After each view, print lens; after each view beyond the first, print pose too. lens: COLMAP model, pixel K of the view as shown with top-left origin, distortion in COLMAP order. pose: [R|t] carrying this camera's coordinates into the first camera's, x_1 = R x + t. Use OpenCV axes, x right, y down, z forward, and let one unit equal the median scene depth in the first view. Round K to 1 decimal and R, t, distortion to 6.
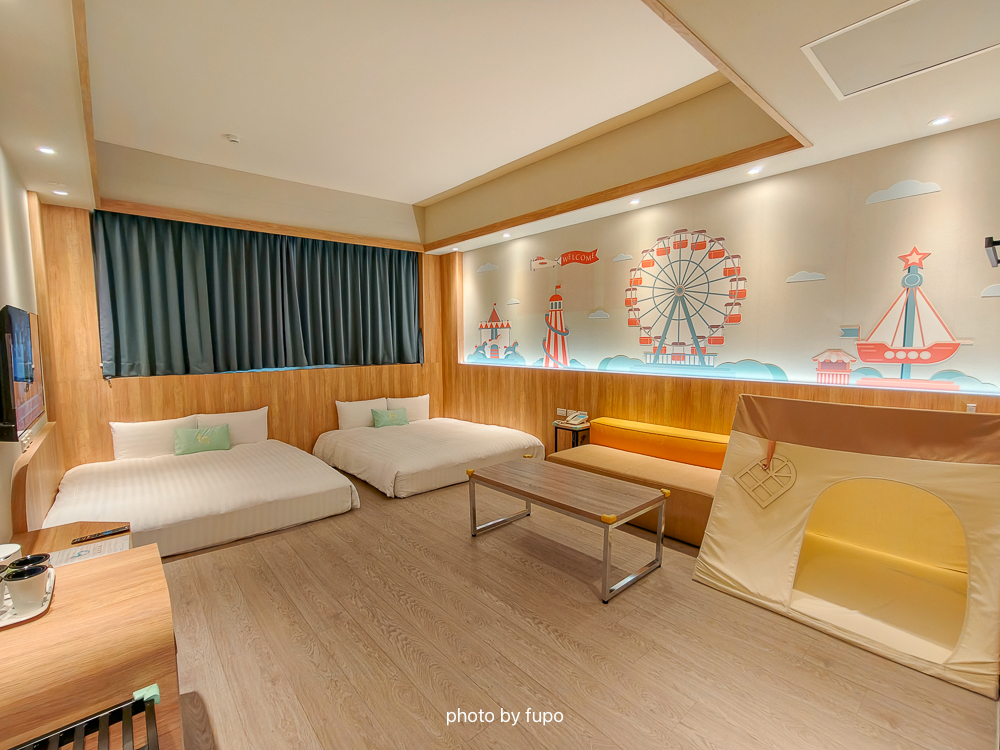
lens RADIAL K [[453.4, 0, 500.5], [0, 453.4, 378.5], [0, 0, 1]] dist [-0.027208, 0.009842]
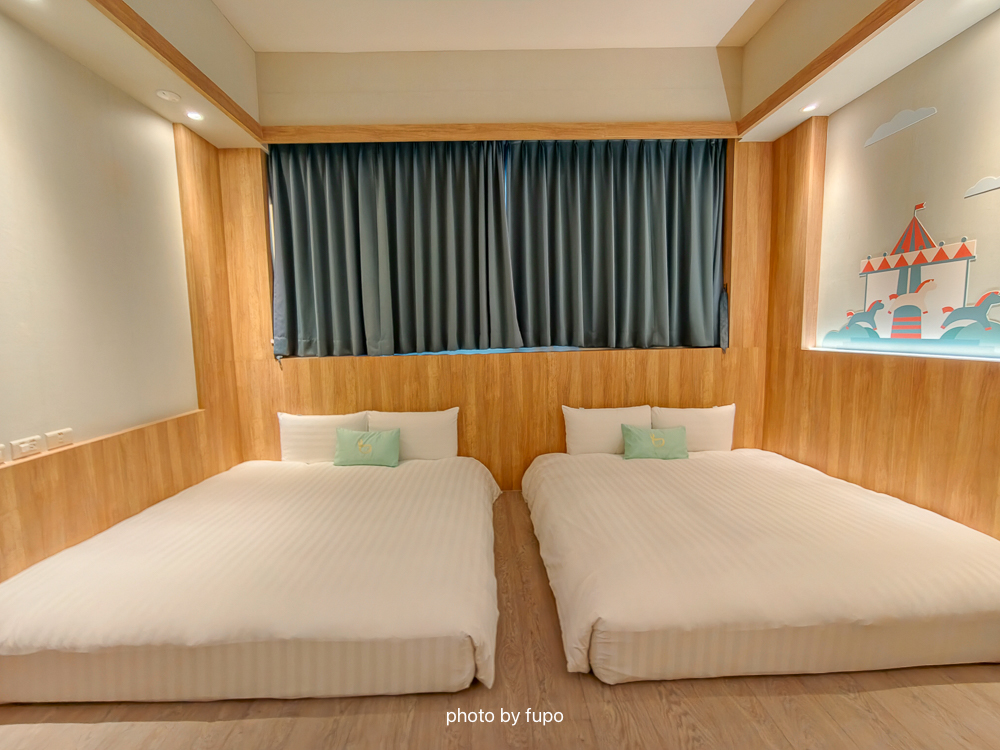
lens RADIAL K [[453.4, 0, 492.9], [0, 453.4, 380.3], [0, 0, 1]] dist [-0.027208, 0.009842]
pose [[0.768385, 0.061933, -0.636985, -0.056673], [-0.038523, 0.997978, 0.050562, -0.016286], [0.638828, -0.014313, 0.769216, 0.596272]]
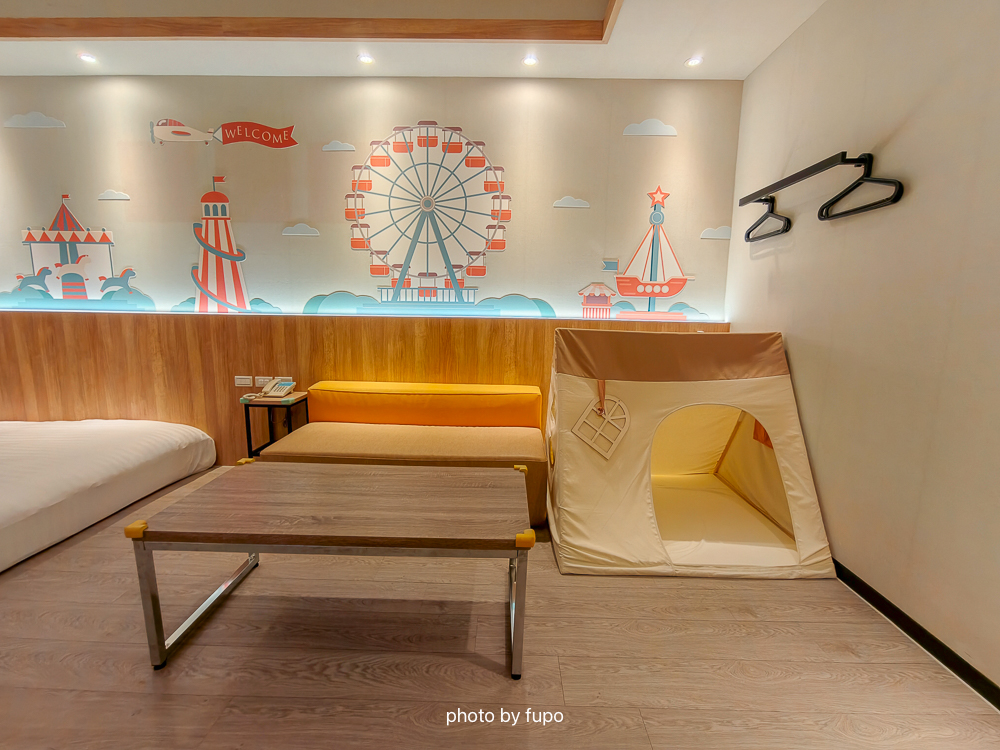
lens RADIAL K [[453.4, 0, 508.6], [0, 453.4, 376.8], [0, 0, 1]] dist [-0.027208, 0.009842]
pose [[0.670054, -0.096624, 0.735997, -0.093204], [0.041224, 0.994806, 0.093071, 0.027933], [-0.741167, -0.032021, 0.670557, 0.342980]]
